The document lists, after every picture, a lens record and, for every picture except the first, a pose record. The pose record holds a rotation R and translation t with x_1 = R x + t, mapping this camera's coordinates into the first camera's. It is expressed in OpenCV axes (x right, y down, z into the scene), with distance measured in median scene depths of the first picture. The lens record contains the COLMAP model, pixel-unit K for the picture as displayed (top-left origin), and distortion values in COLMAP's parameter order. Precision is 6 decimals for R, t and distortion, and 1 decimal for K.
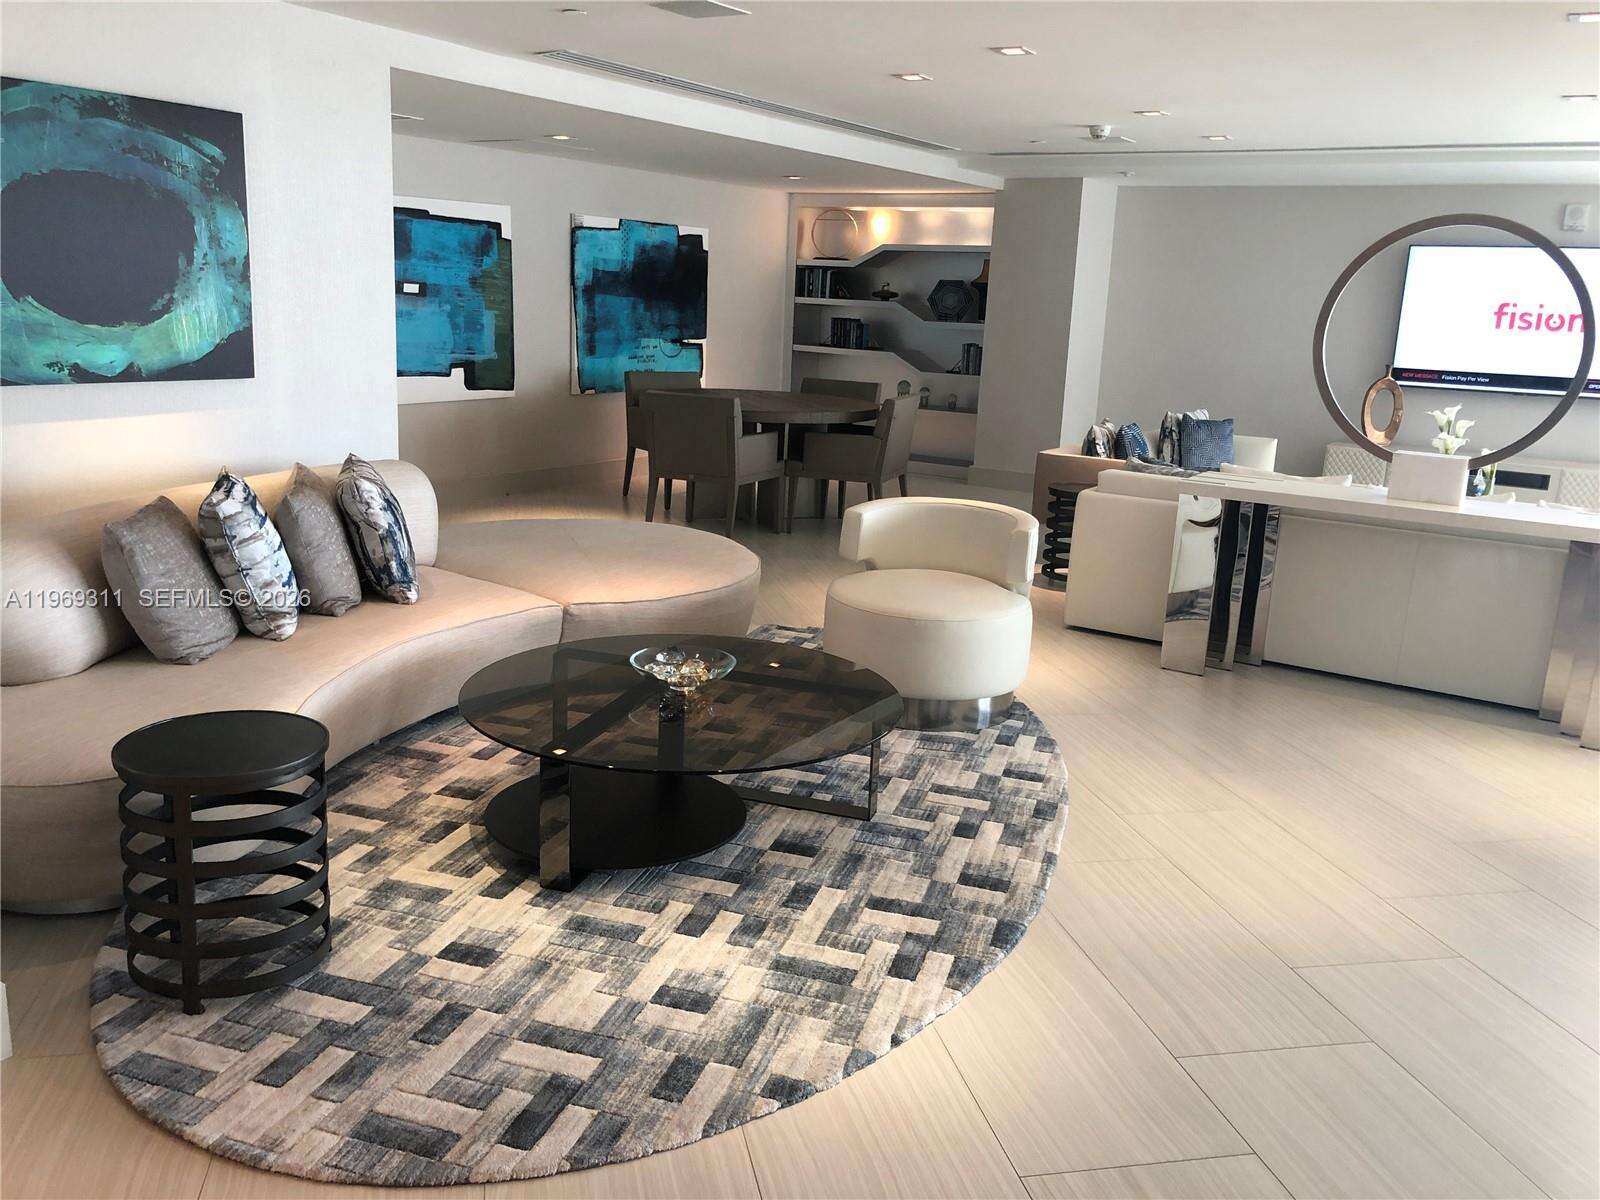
lens RADIAL K [[1300.4, 0, 800.0], [0, 1300.4, 600.0], [0, 0, 1]] dist [0.024816, -0.003198]
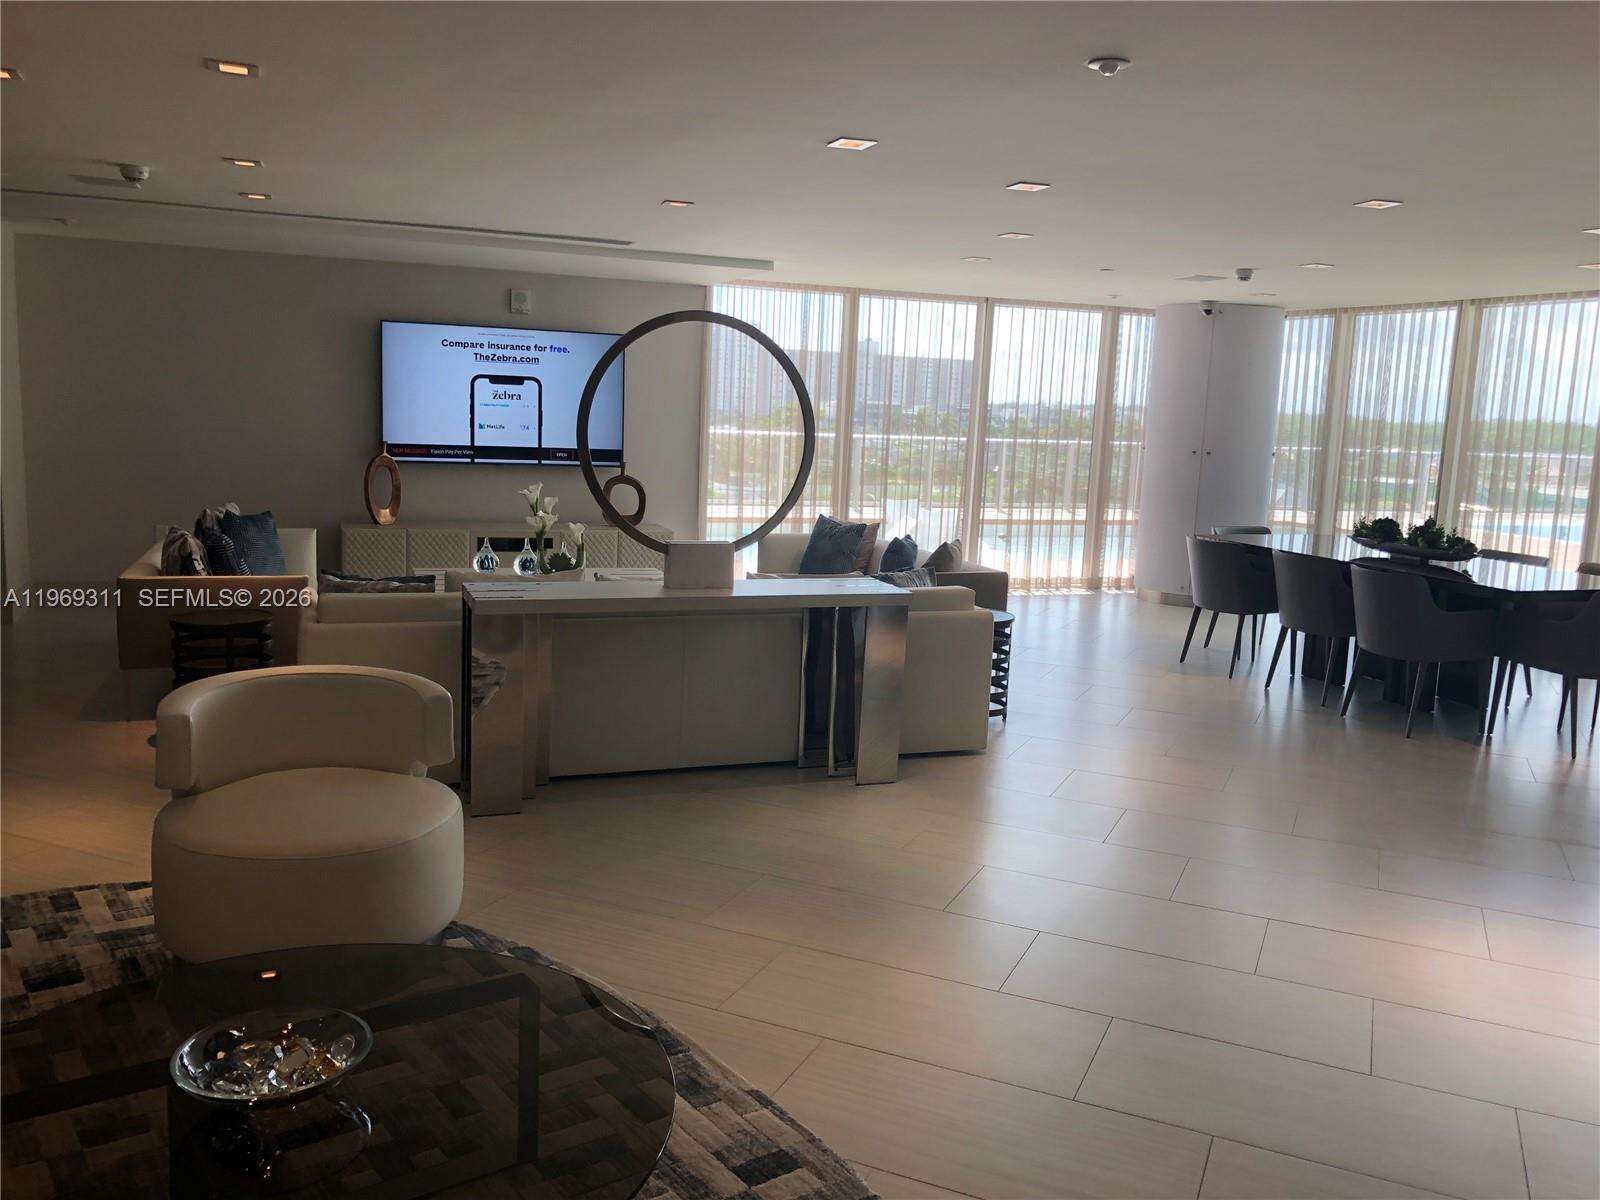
lens RADIAL K [[1300.4, 0, 800.0], [0, 1300.4, 600.0], [0, 0, 1]] dist [0.024816, -0.003198]
pose [[0.599783, -0.142403, 0.787389, -0.185579], [0.174937, 0.983568, 0.044627, -0.065909], [-0.780805, 0.110977, 0.614839, 0.215511]]
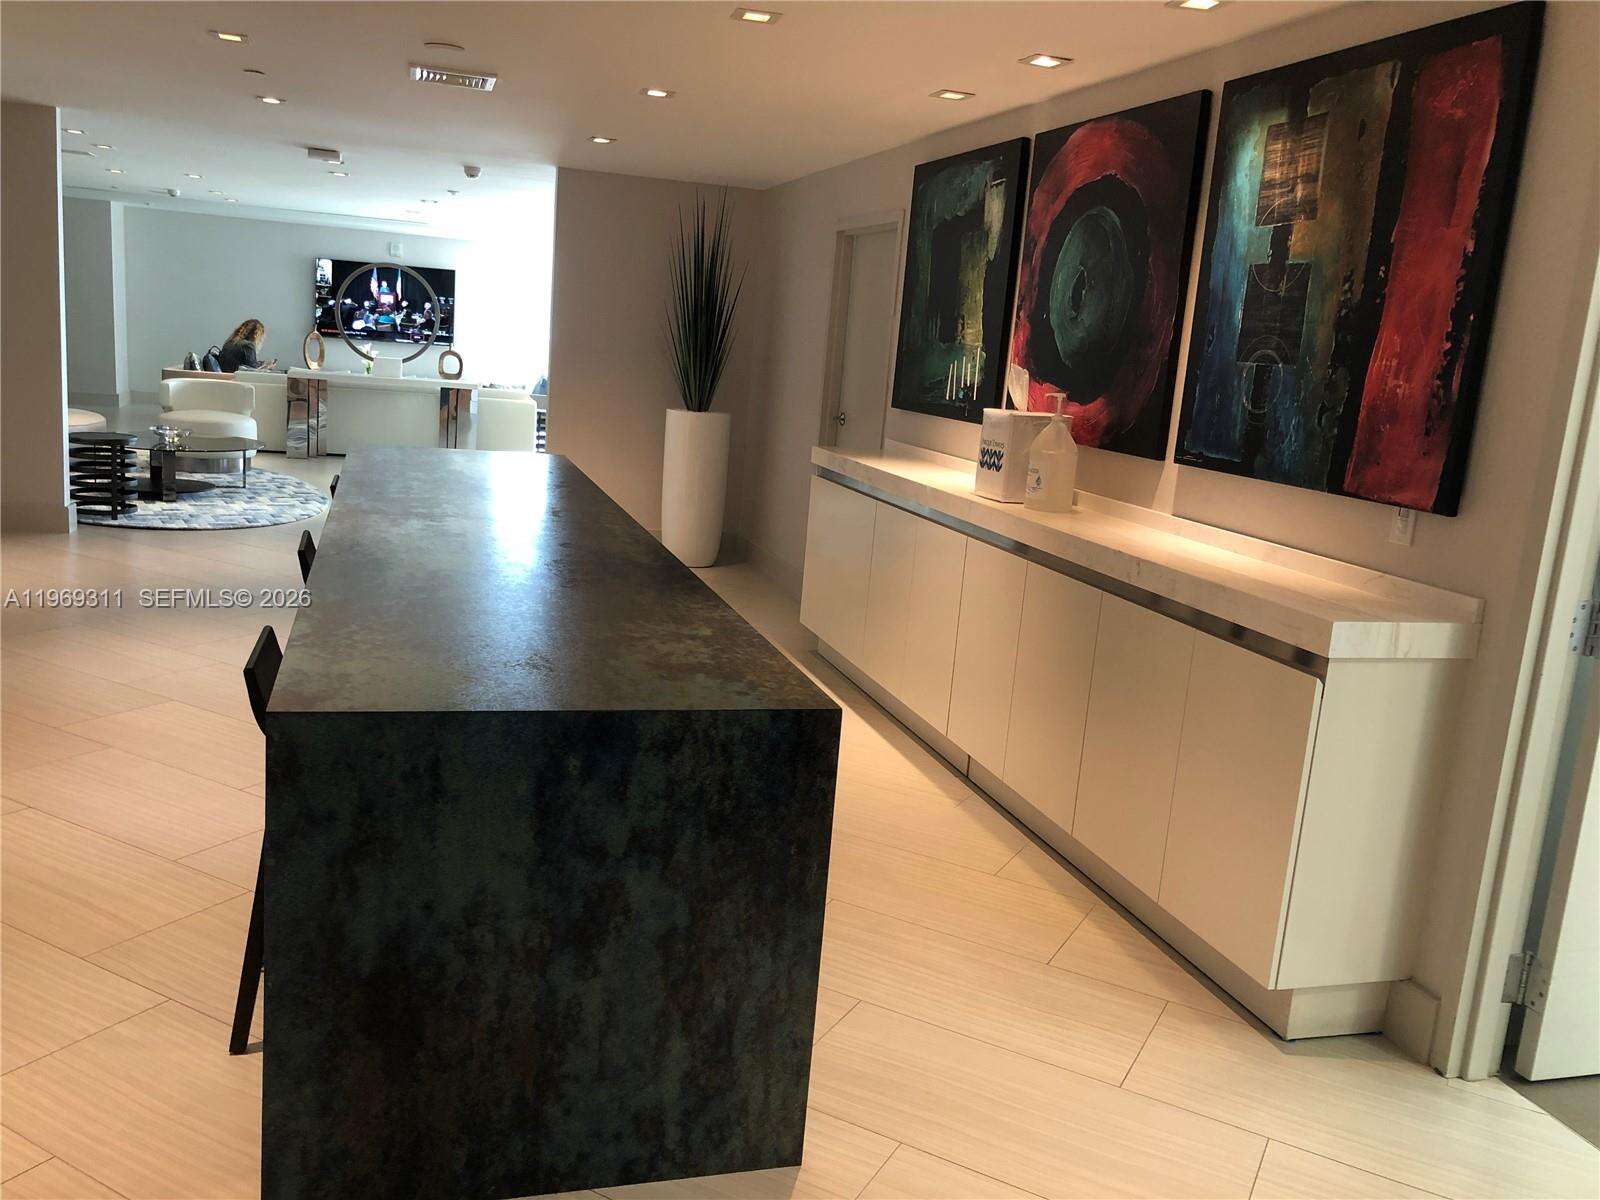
lens RADIAL K [[1300.4, 0, 800.0], [0, 1300.4, 600.0], [0, 0, 1]] dist [0.024816, -0.003198]
pose [[0.651900, -0.143544, 0.744595, -0.633993], [0.125456, 0.988805, 0.080785, 0.167260], [-0.747855, 0.040750, 0.662610, -0.840618]]
